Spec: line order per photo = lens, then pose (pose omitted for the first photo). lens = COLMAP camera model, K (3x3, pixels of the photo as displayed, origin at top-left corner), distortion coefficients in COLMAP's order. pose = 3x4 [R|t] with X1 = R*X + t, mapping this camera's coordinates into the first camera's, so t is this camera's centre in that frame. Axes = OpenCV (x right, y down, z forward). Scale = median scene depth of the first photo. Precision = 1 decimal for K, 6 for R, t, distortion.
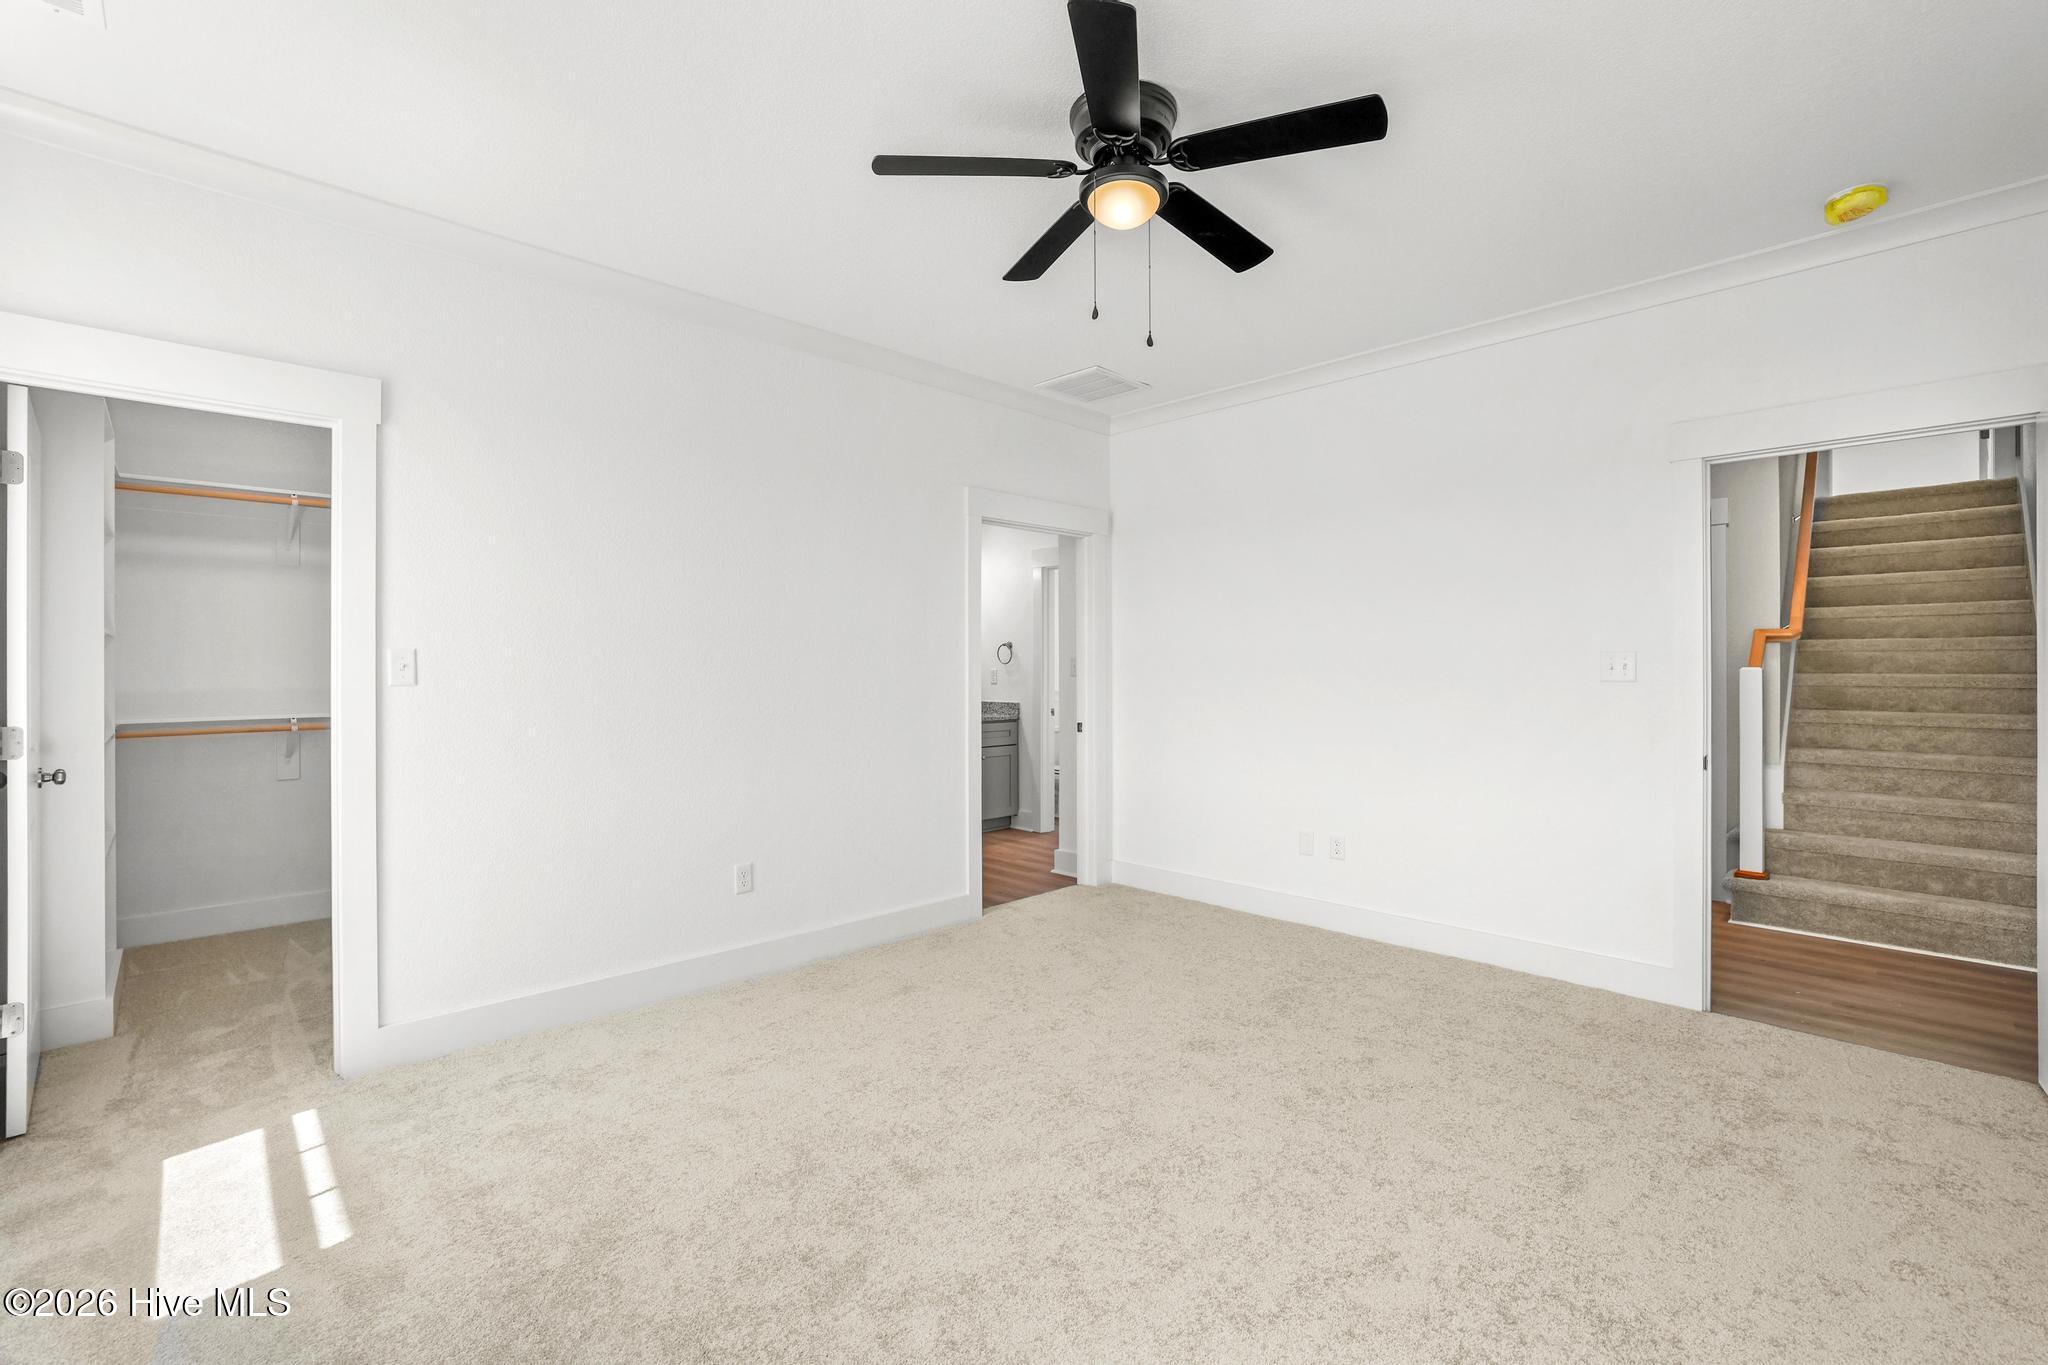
lens RADIAL K [[893.7, 0, 1023.4], [0, 893.7, 667.1], [0, 0, 1]] dist [-0.001721, 0.000116]
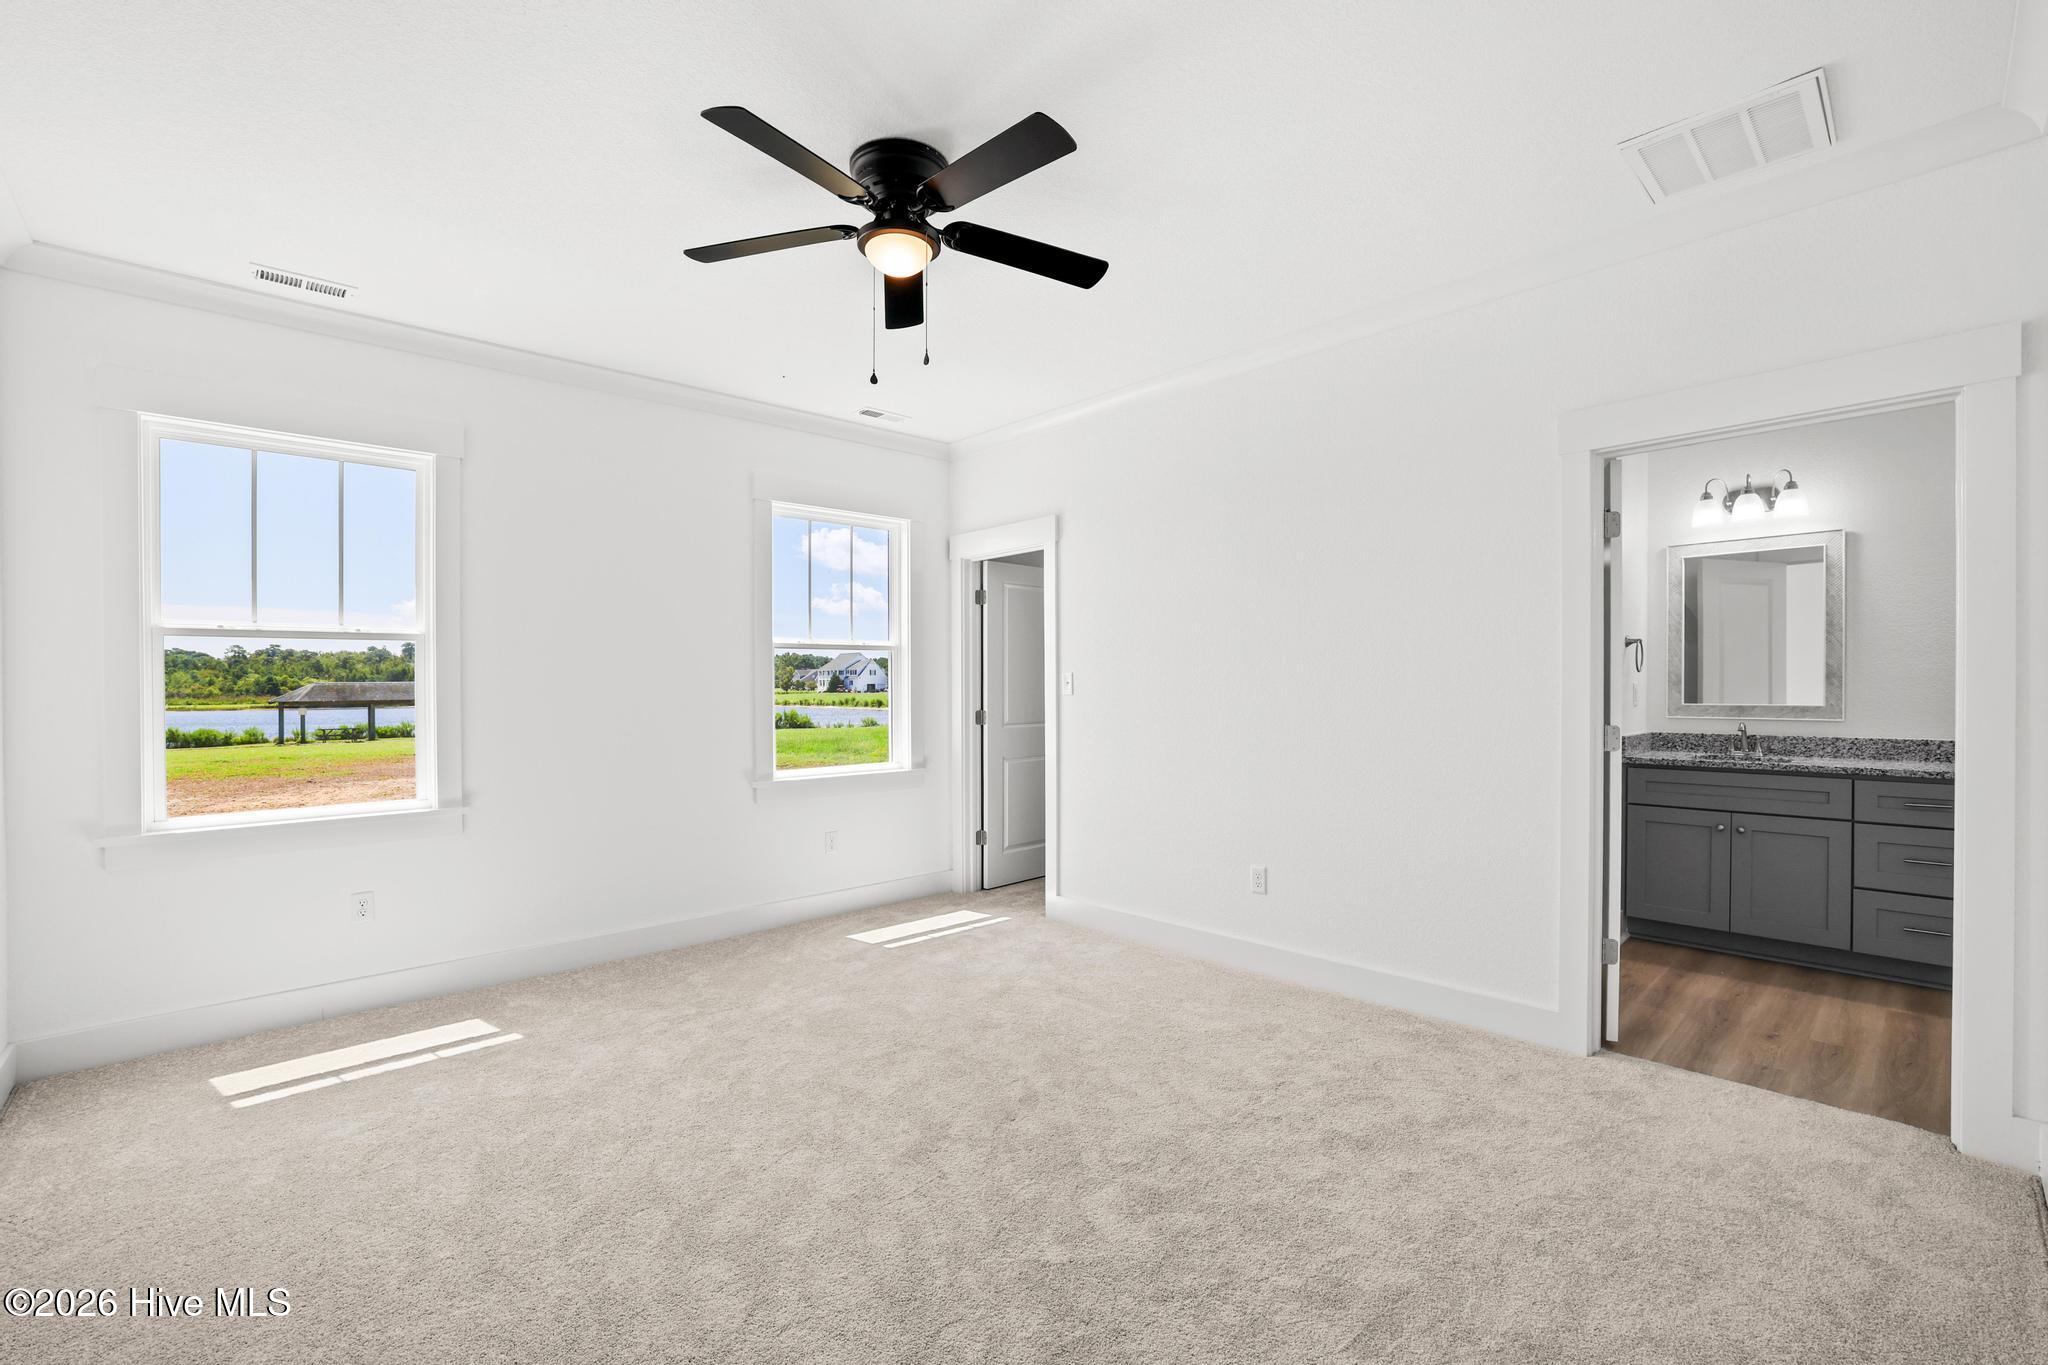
lens RADIAL K [[893.7, 0, 1025.7], [0, 893.7, 699.4], [0, 0, 1]] dist [-0.001721, 0.000116]
pose [[0.019175, 0.013987, -0.999718, 1.050474], [-0.006604, 0.999882, 0.013862, 0.007276], [0.999794, 0.006337, 0.019265, 0.972644]]
